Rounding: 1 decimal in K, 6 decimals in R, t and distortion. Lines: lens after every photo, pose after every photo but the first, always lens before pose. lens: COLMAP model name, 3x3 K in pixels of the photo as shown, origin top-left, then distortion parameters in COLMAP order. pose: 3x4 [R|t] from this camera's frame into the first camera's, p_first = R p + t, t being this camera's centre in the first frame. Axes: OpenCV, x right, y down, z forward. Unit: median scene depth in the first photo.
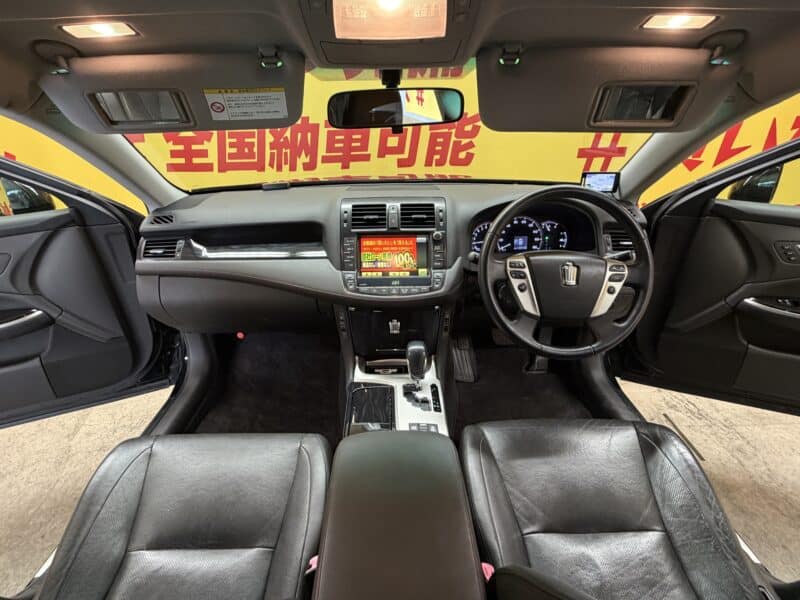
lens RADIAL K [[413.2, 0, 394.6], [0, 413.2, 303.3], [0, 0, 1]] dist [0.002199, 0.001456]
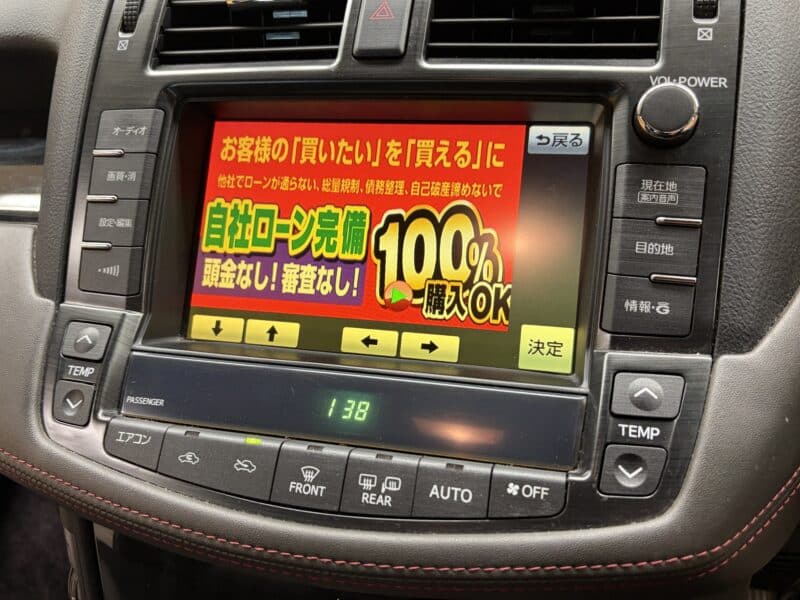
lens RADIAL K [[733.5, 0, 399.4], [0, 733.5, 299.7], [0, 0, 1]] dist [0.008177, 0.000000]
pose [[0.962209, 0.084734, -0.258793, 0.084492], [-0.083444, 0.996384, 0.015985, -0.093017], [0.259212, 0.006214, 0.965801, 0.722448]]
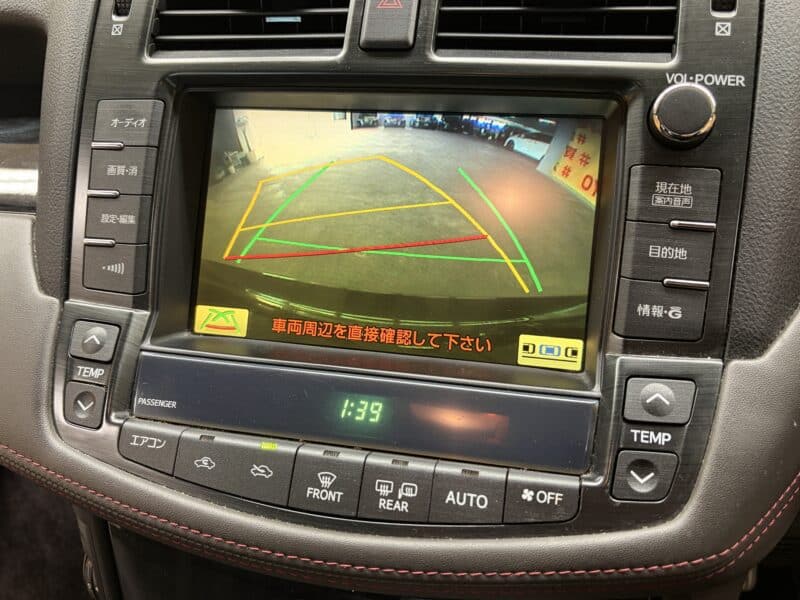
lens RADIAL K [[733.5, 0, 399.7], [0, 733.5, 301.2], [0, 0, 1]] dist [0.008177, 0.000000]
pose [[0.967987, 0.096453, -0.231730, 0.073248], [-0.075884, 0.992474, 0.096111, -0.113878], [0.239256, -0.075449, 0.968021, 0.721552]]
